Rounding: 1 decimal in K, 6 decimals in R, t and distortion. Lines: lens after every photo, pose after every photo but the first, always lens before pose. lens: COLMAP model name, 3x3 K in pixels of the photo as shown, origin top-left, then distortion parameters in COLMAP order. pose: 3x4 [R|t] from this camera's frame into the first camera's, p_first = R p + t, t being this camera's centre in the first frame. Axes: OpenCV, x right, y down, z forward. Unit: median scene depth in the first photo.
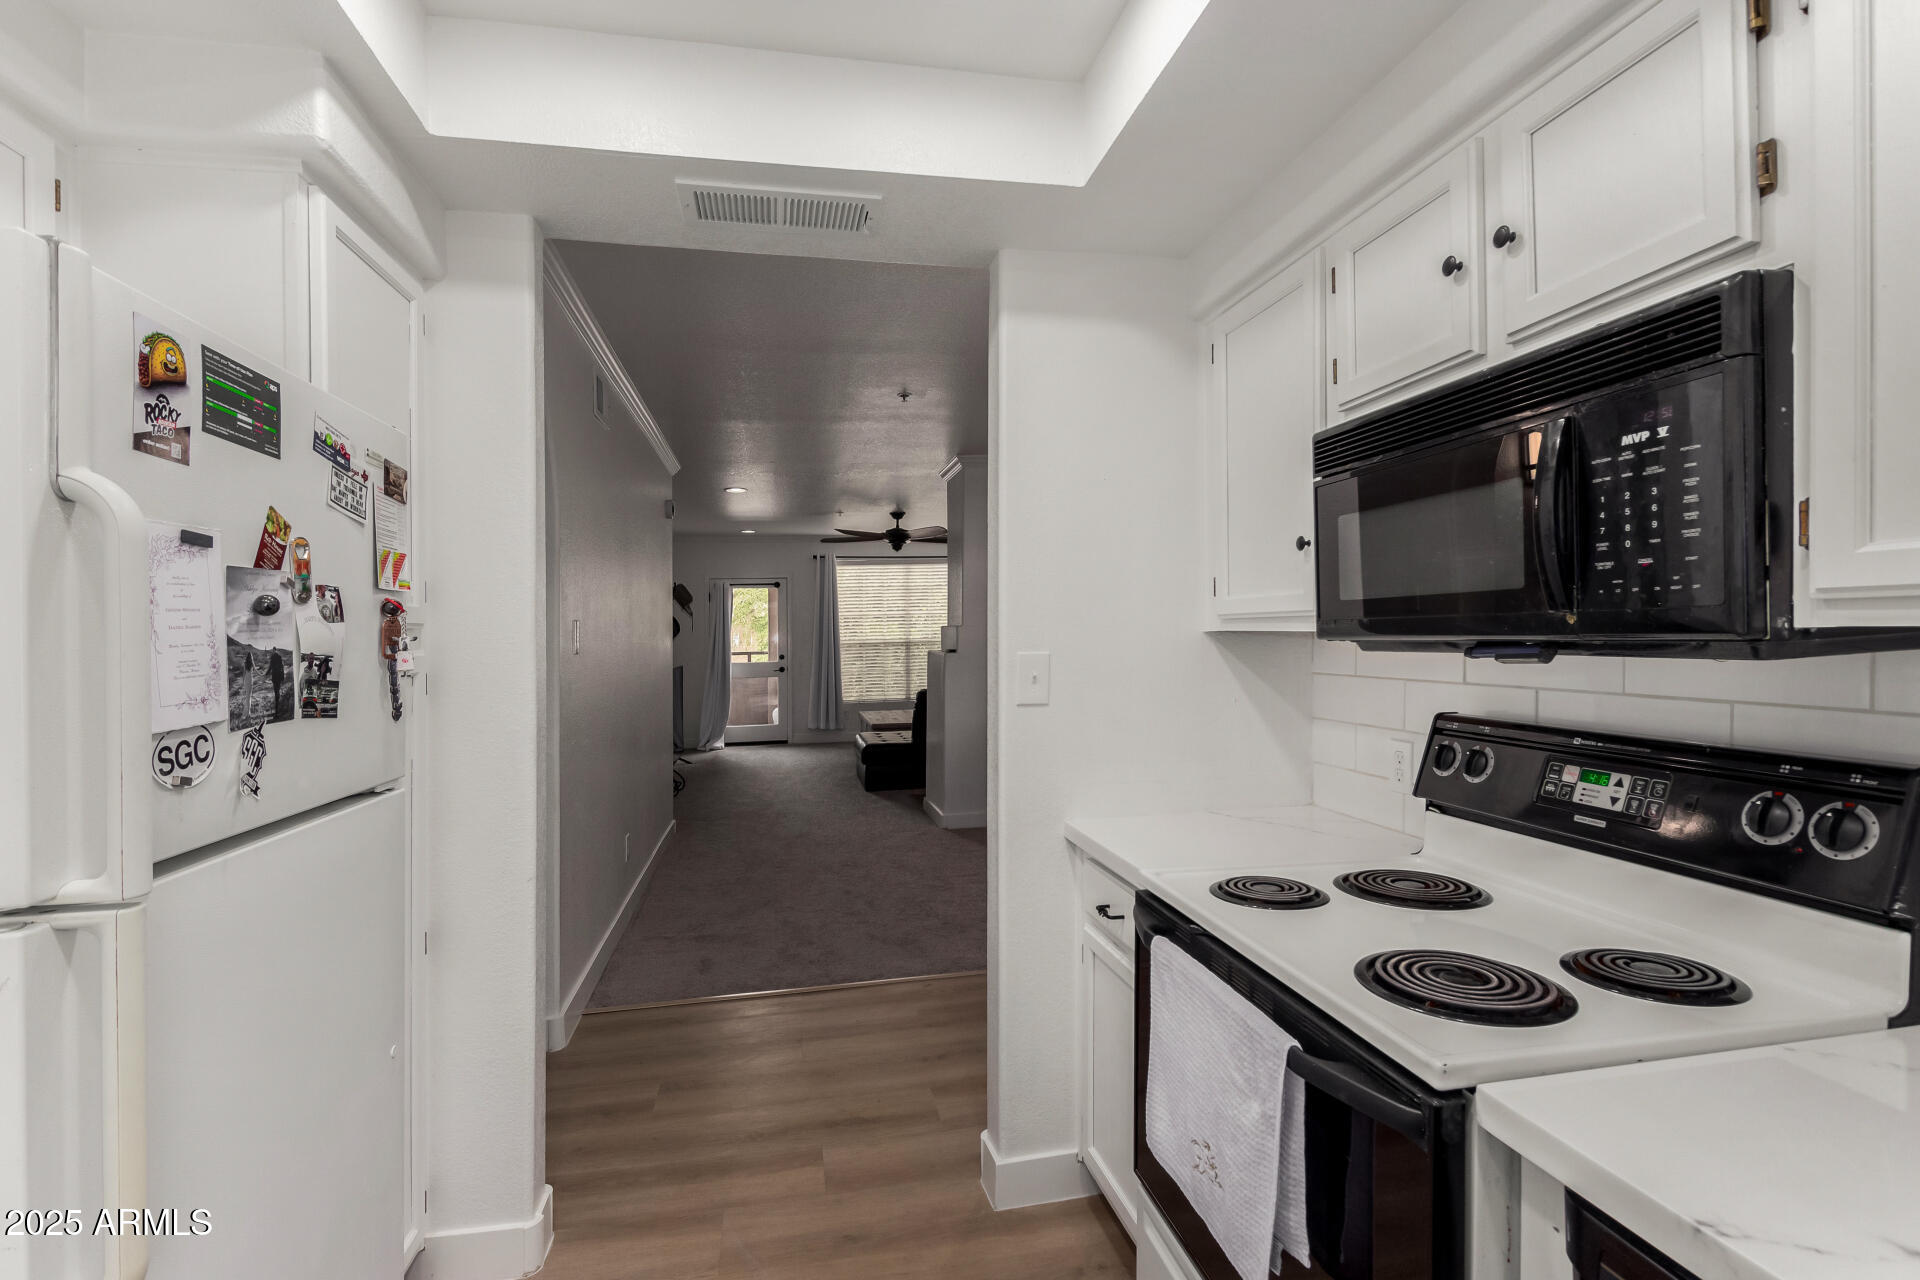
lens RADIAL K [[904.3, 0, 991.5], [0, 904.3, 646.2], [0, 0, 1]] dist [0.003149, -0.002752]
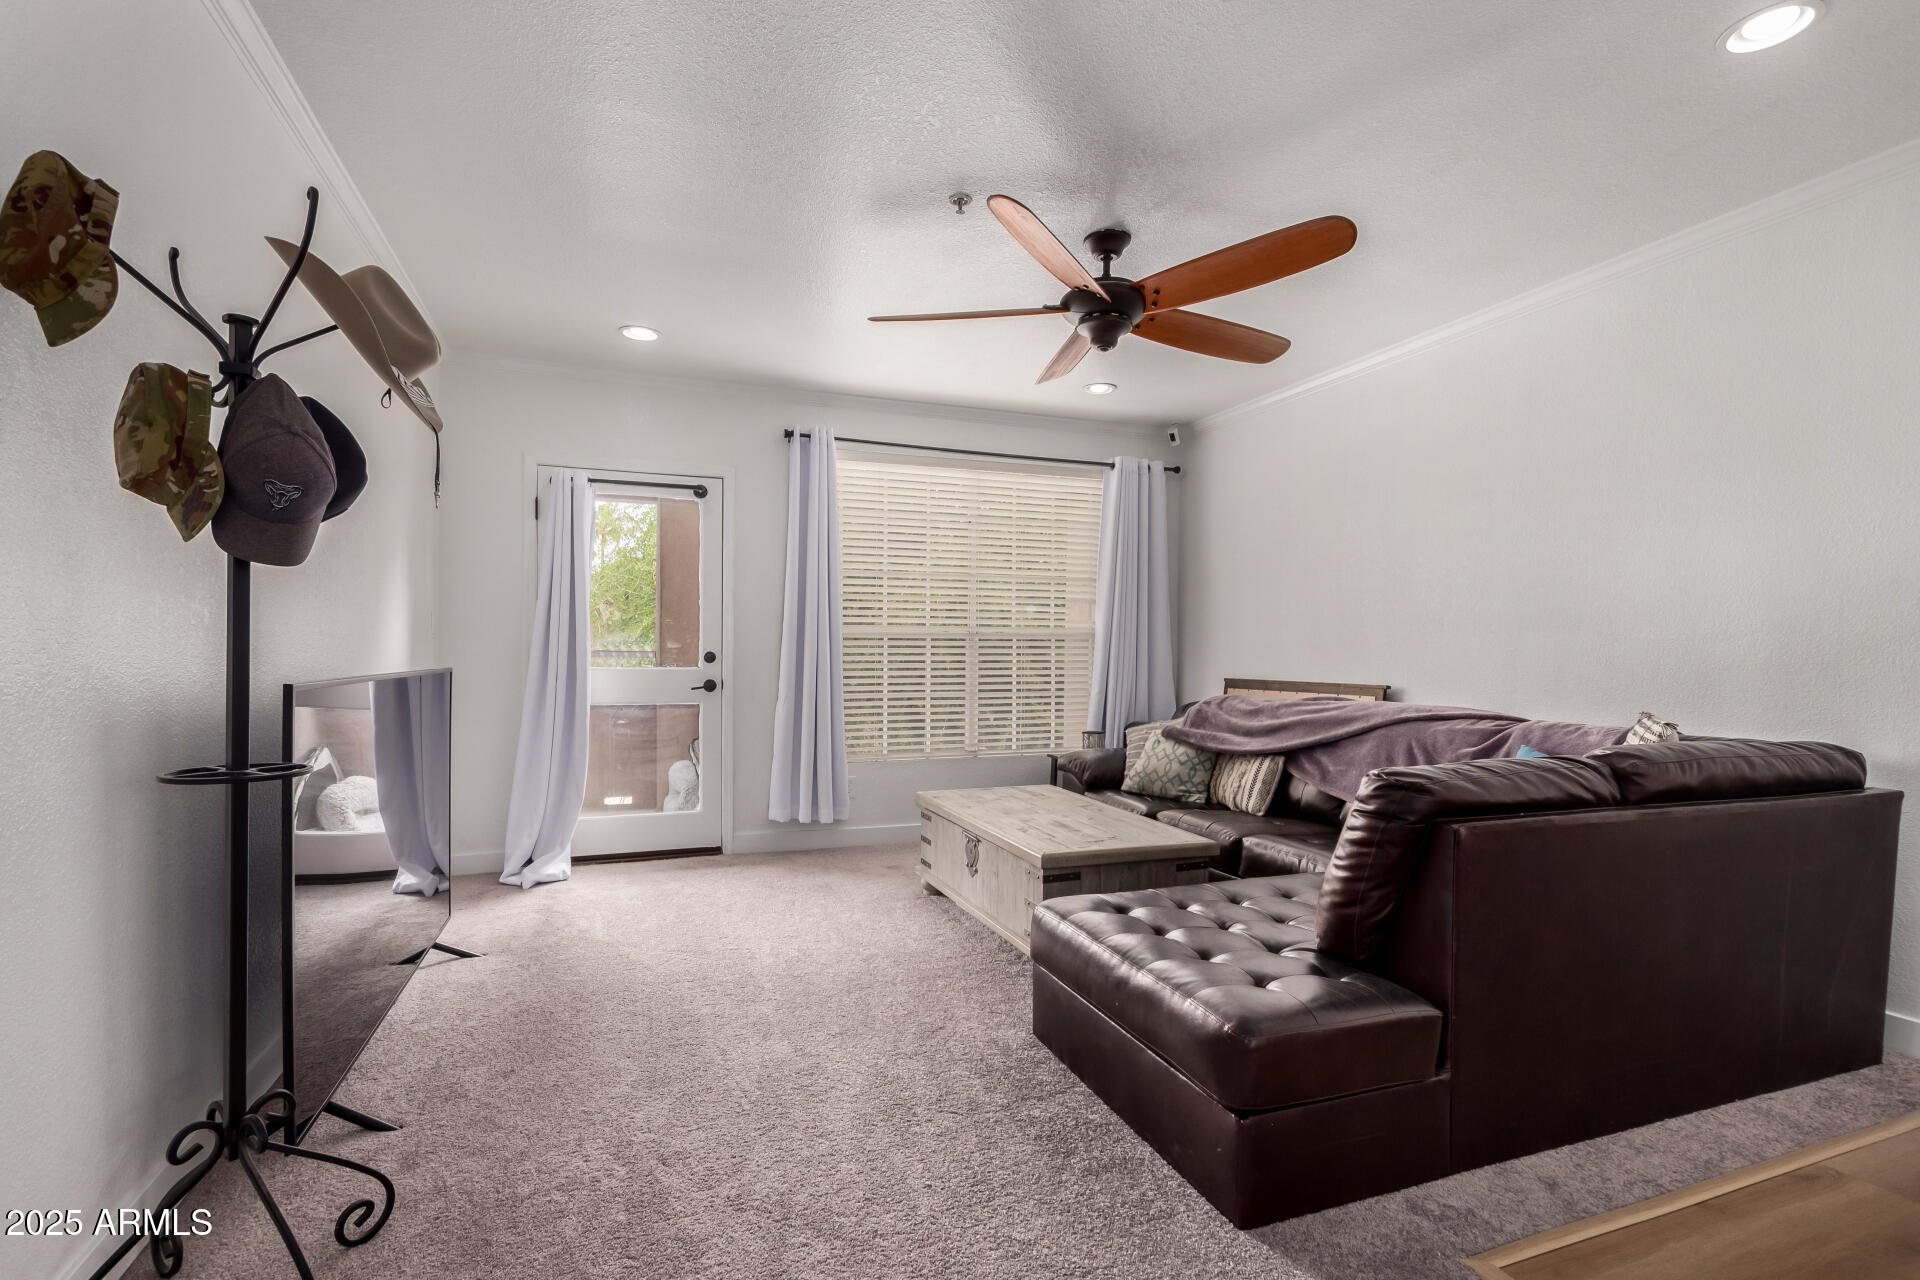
lens RADIAL K [[904.3, 0, 946.8], [0, 904.3, 683.3], [0, 0, 1]] dist [0.003149, -0.002752]
pose [[0.993587, 0.016324, 0.111881, -0.179274], [-0.018288, 0.999696, 0.016545, 0.015845], [-0.111577, -0.018485, 0.993584, 0.592595]]
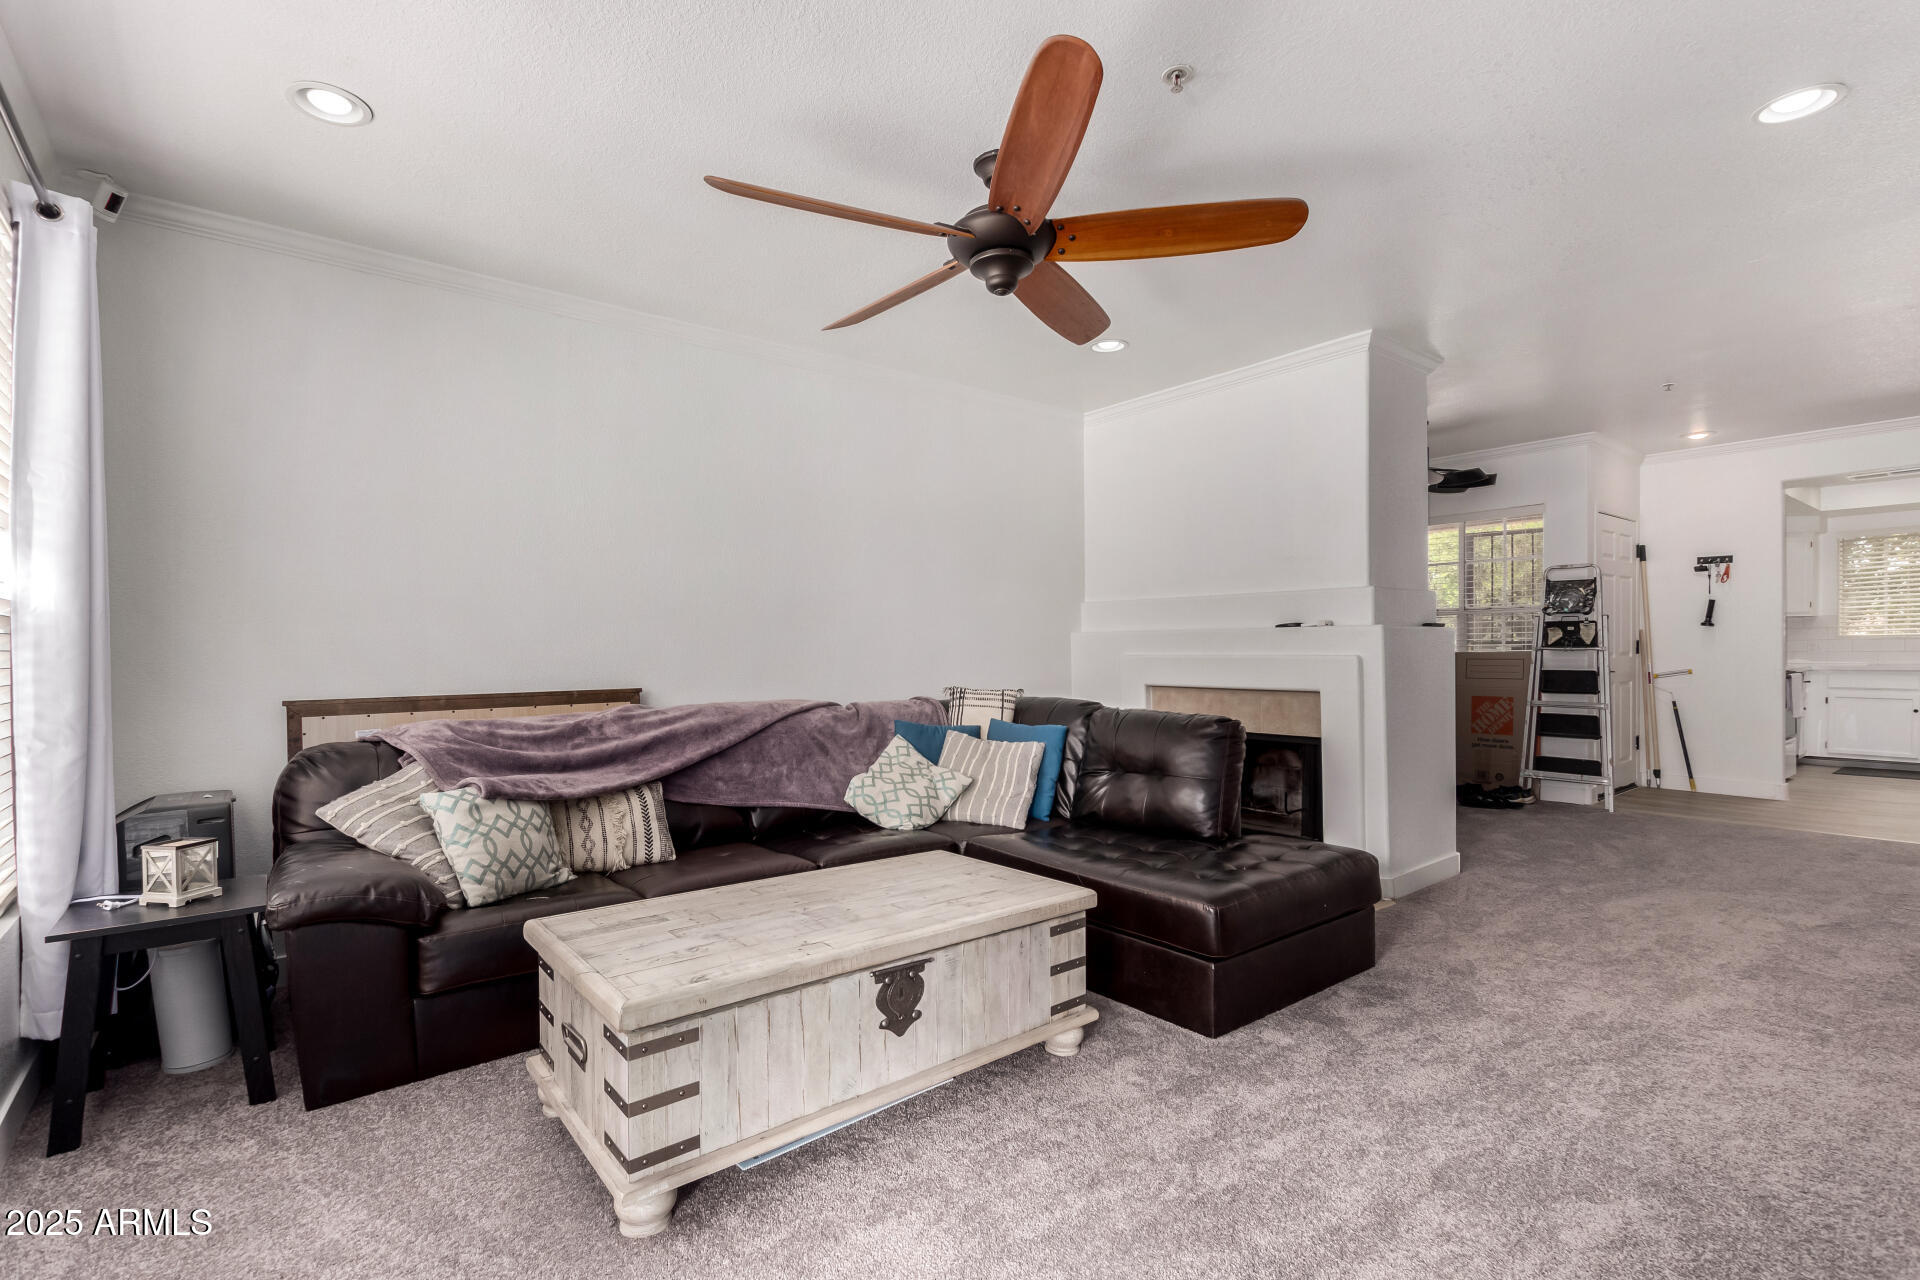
lens RADIAL K [[904.3, 0, 959.9], [0, 904.3, 639.2], [0, 0, 1]] dist [0.003149, -0.002752]
pose [[-0.432749, 0.019008, 0.901314, -0.291559], [0.018257, 0.999757, -0.012318, 0.008554], [-0.901330, 0.011124, -0.432991, 0.910401]]
